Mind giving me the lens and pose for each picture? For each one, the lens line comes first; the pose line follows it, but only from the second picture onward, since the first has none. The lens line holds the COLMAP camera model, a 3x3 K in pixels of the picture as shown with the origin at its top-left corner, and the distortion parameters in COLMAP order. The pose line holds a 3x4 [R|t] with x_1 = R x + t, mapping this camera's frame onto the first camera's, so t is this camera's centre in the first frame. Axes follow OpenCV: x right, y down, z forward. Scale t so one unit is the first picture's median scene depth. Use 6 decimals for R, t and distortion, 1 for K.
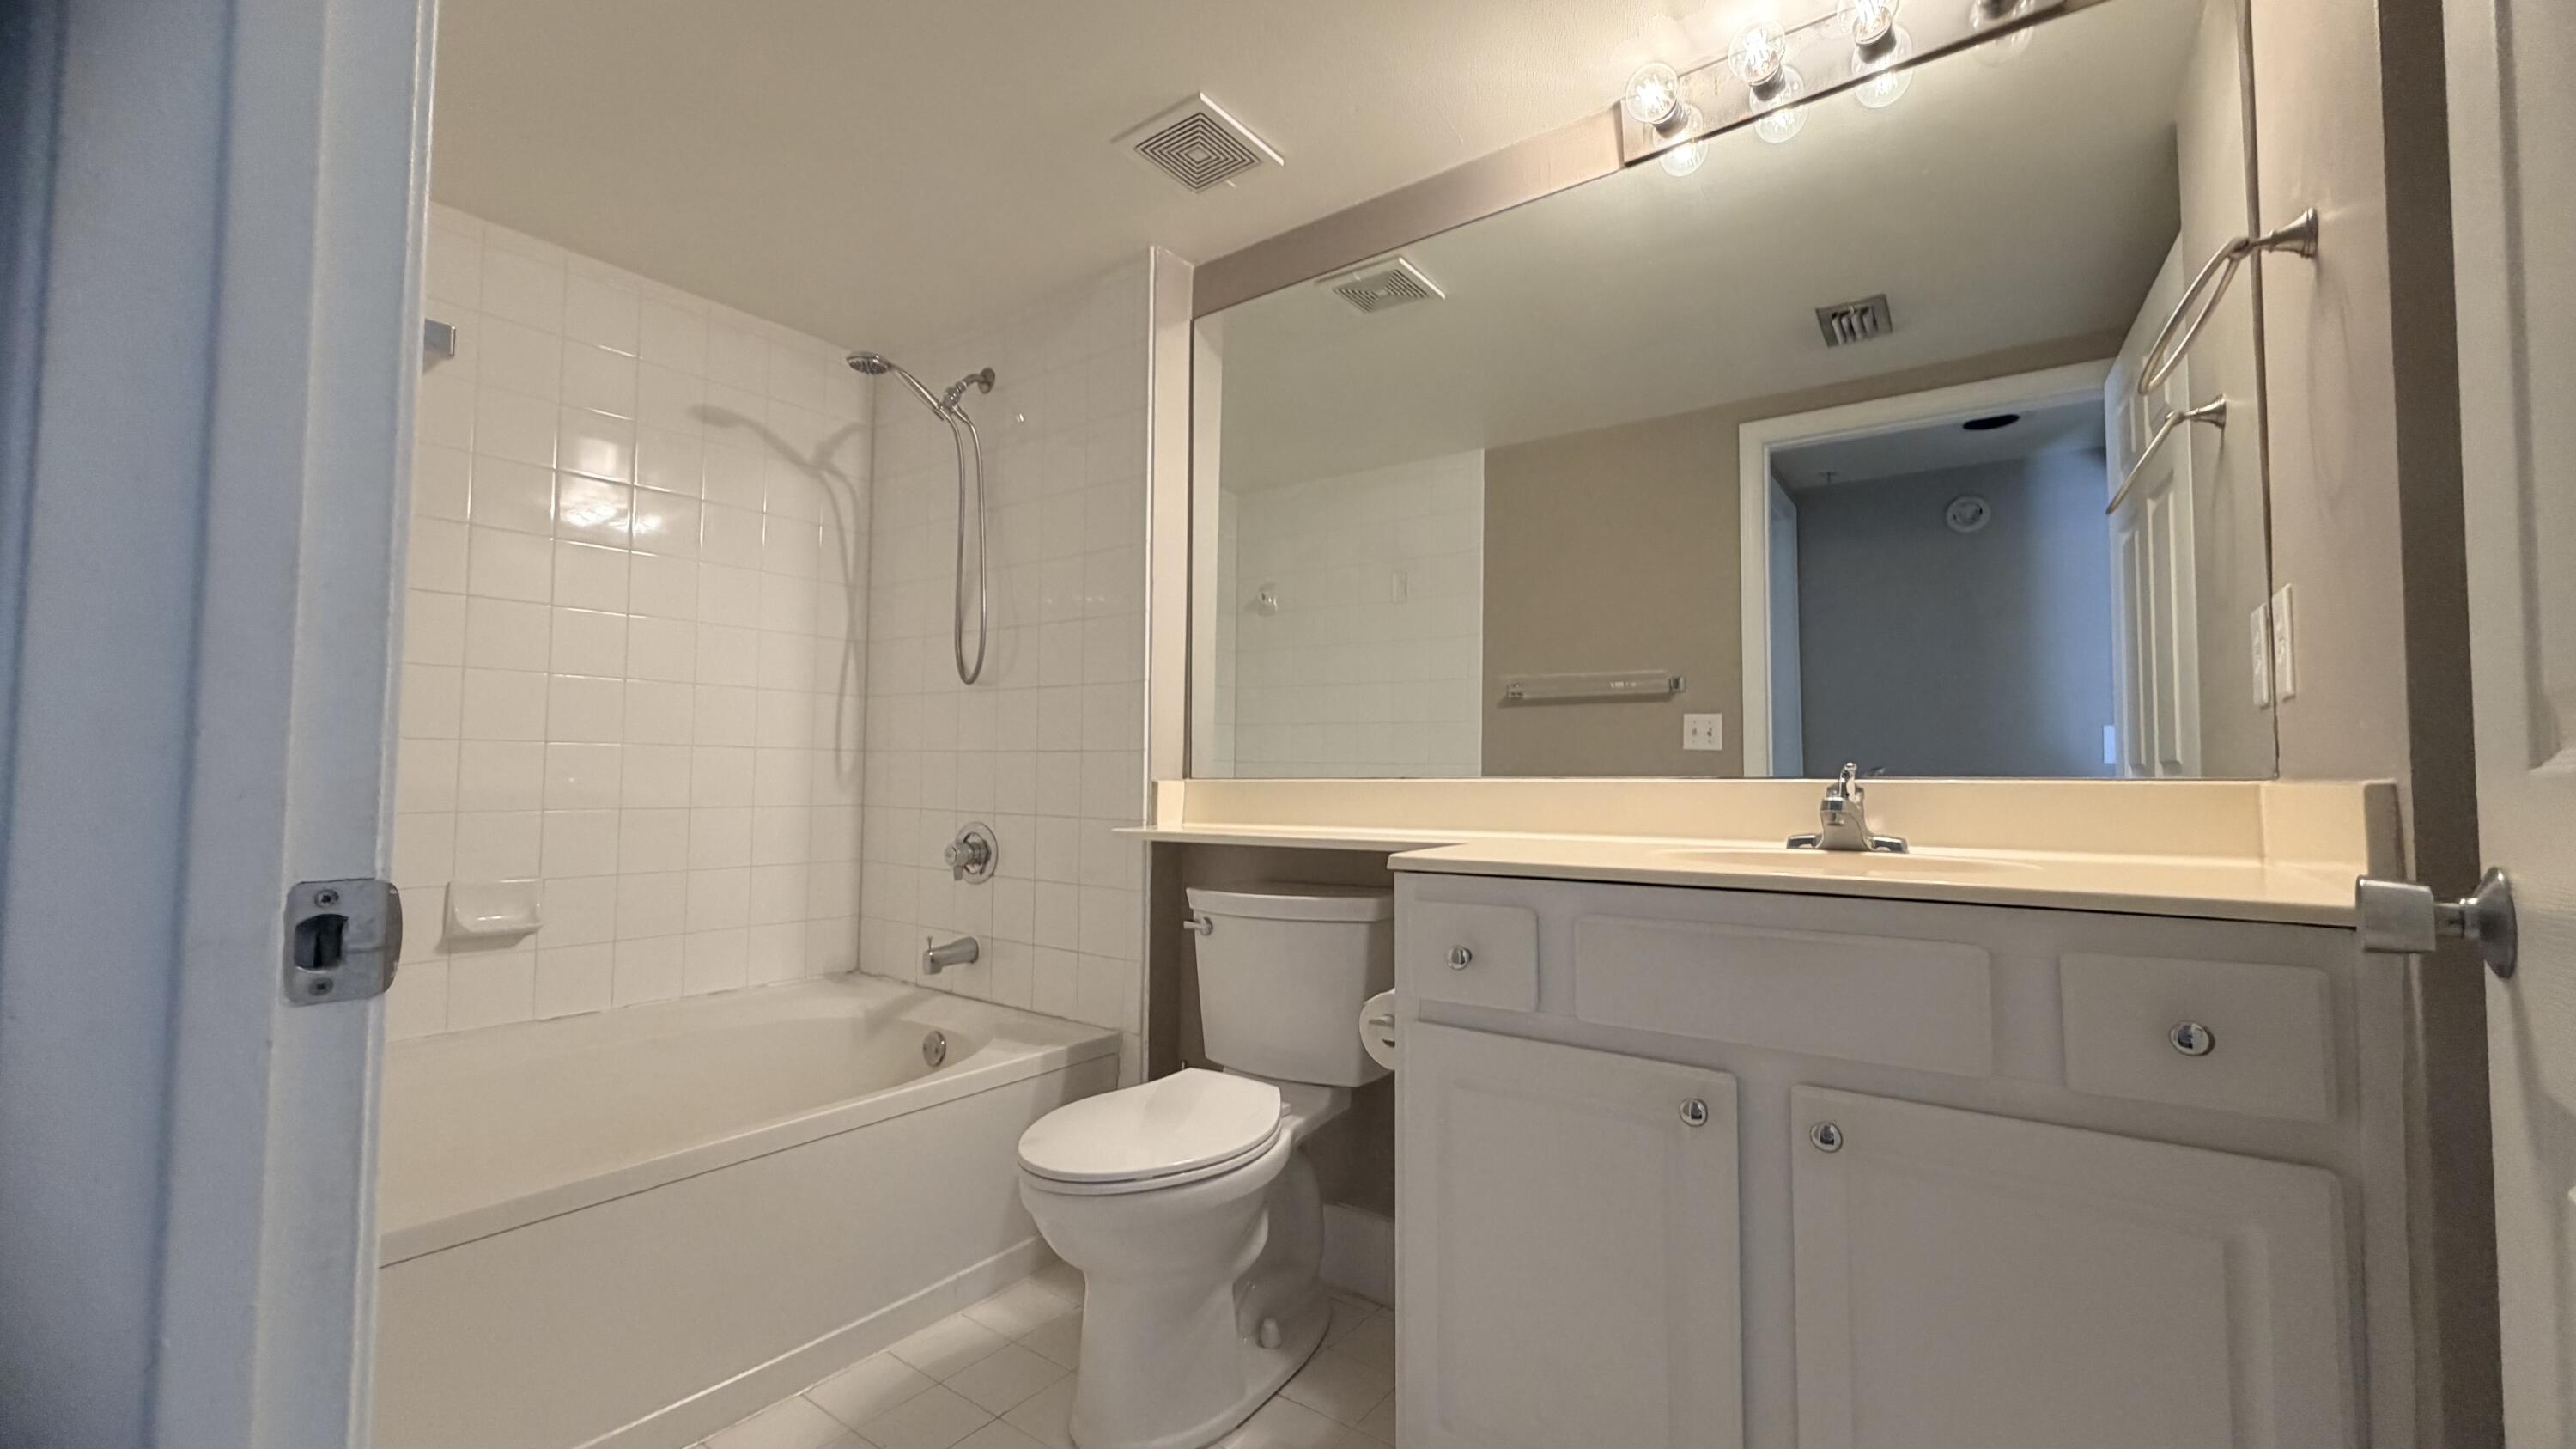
lens RADIAL K [[1023.3, 0, 1280.3], [0, 1023.3, 717.5], [0, 0, 1]] dist [-0.000707, -0.000203]
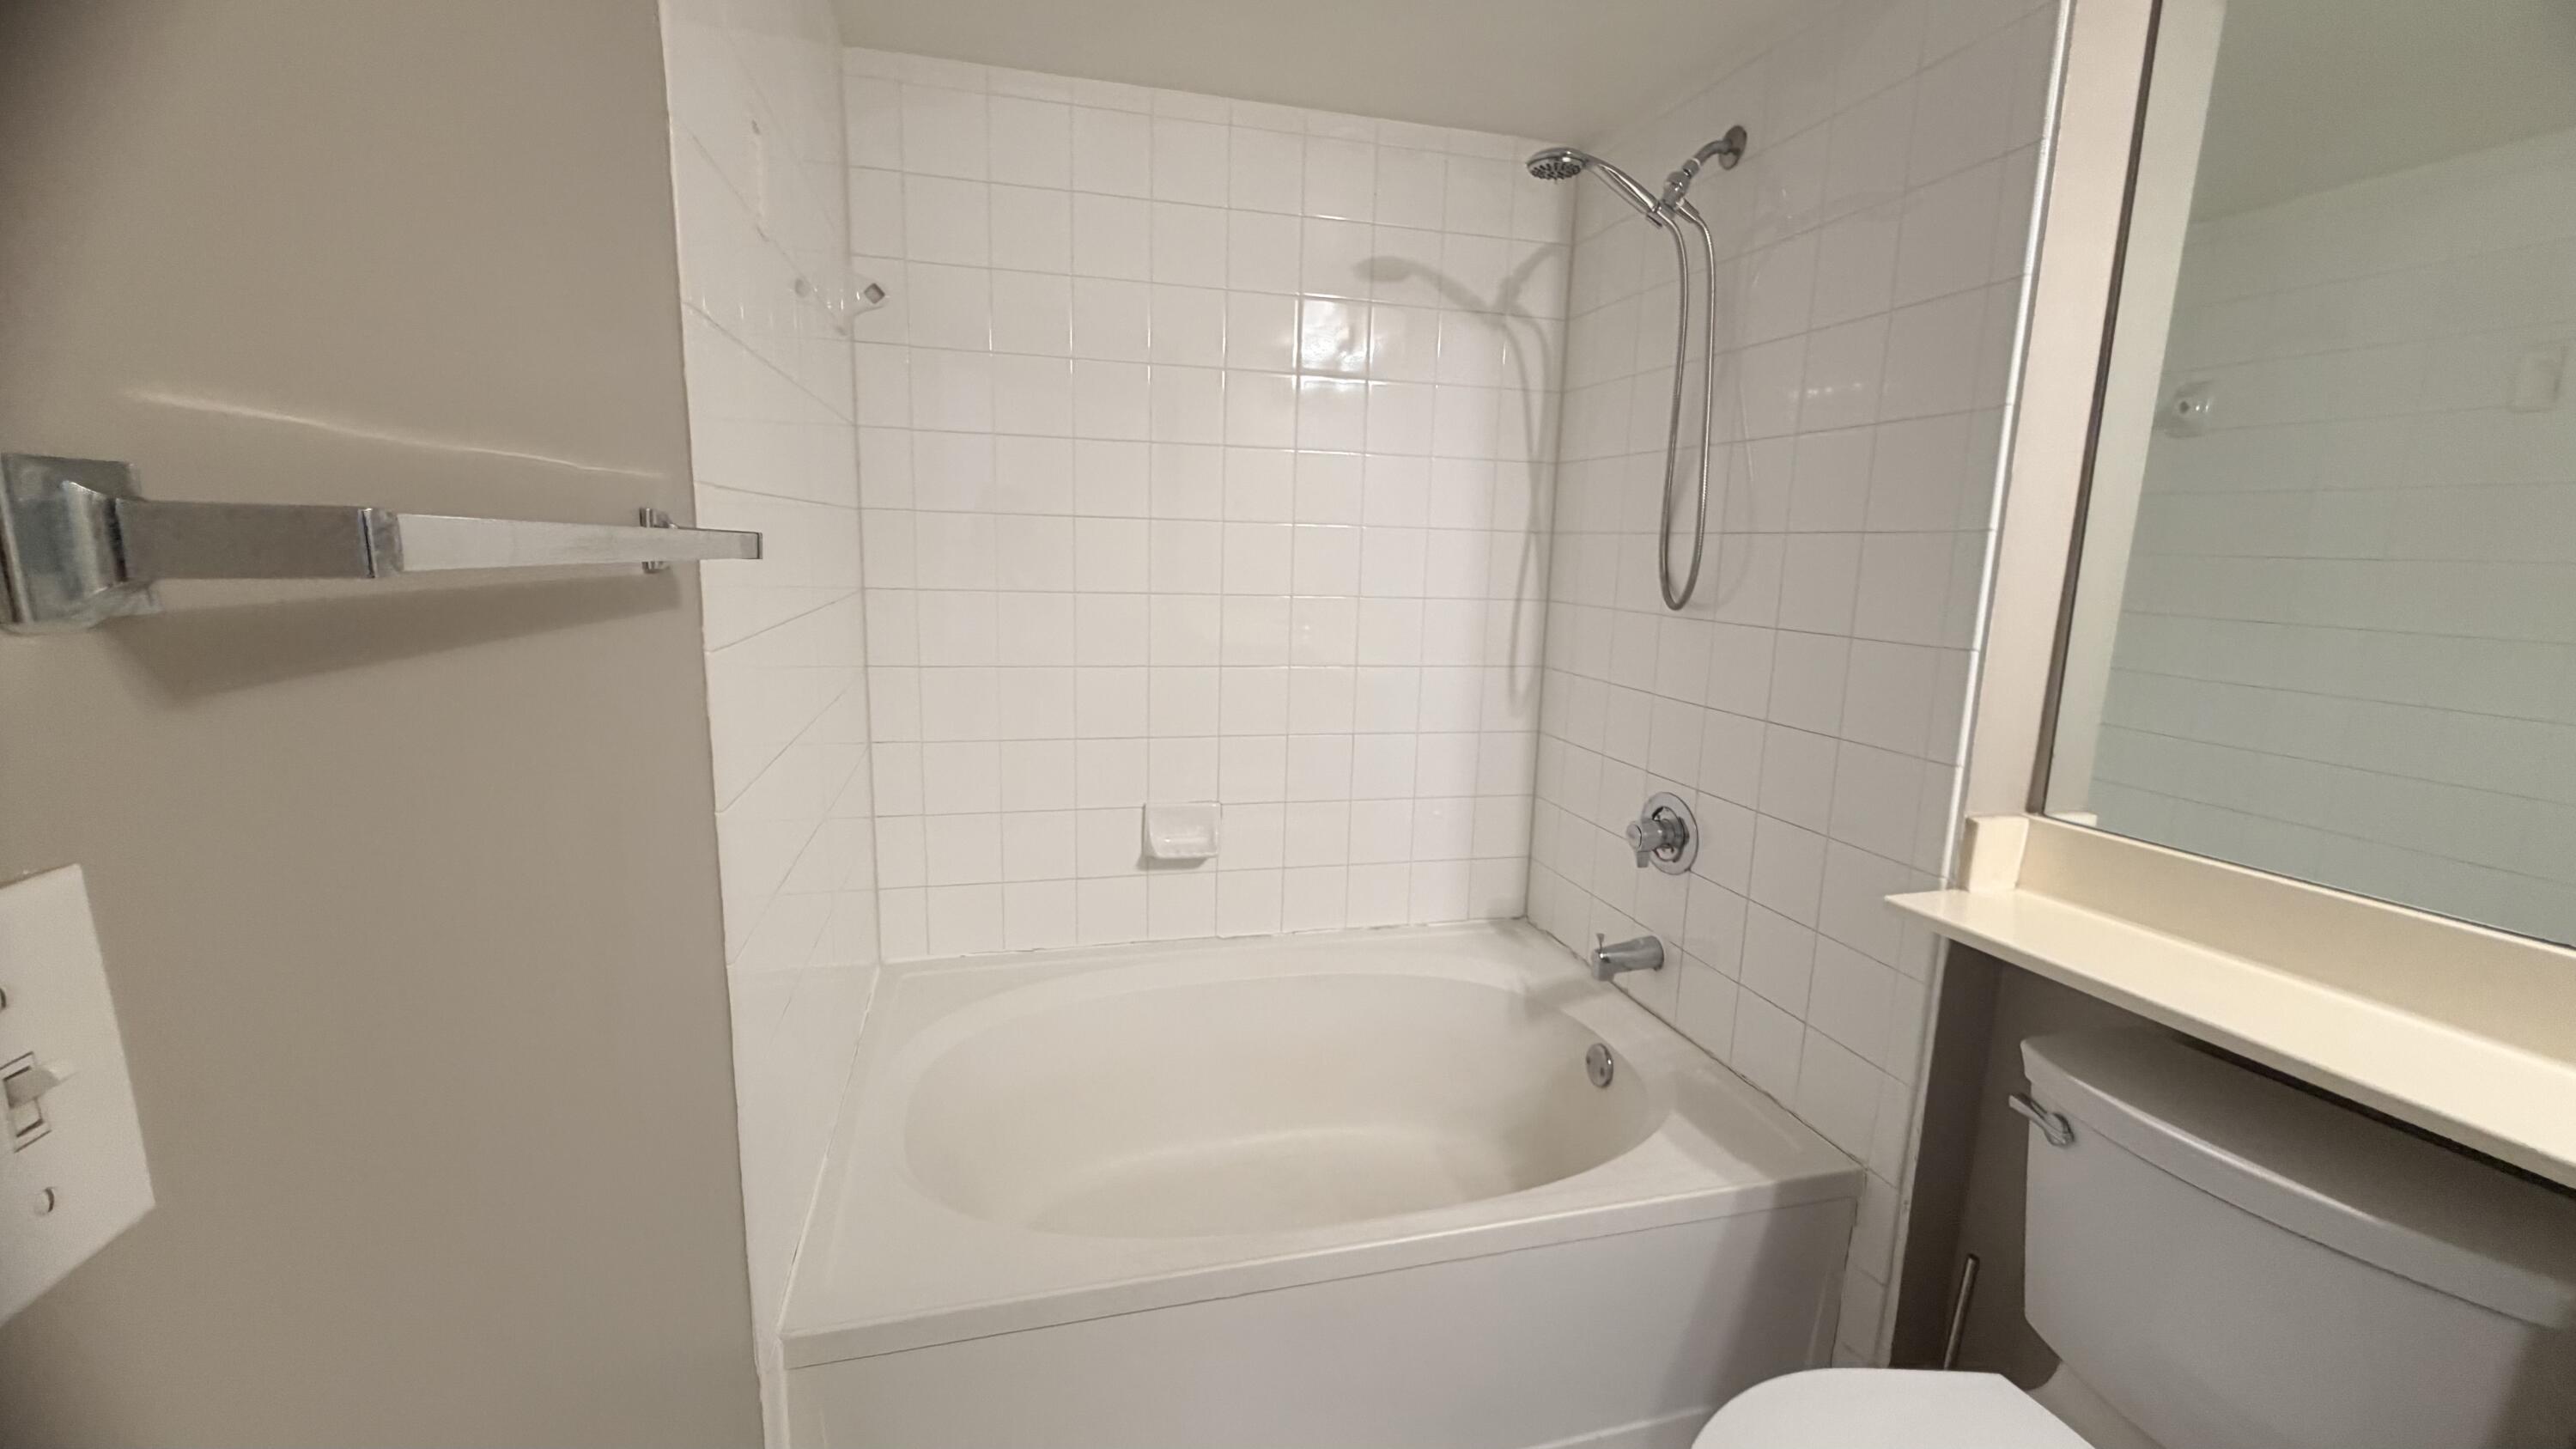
lens RADIAL K [[1023.3, 0, 1275.8], [0, 1023.3, 722.1], [0, 0, 1]] dist [-0.000707, -0.000203]
pose [[0.779101, 0.118281, -0.615638, -0.067416], [0.012442, 0.978928, 0.203825, -0.105877], [0.626774, -0.166460, 0.761213, 0.253481]]
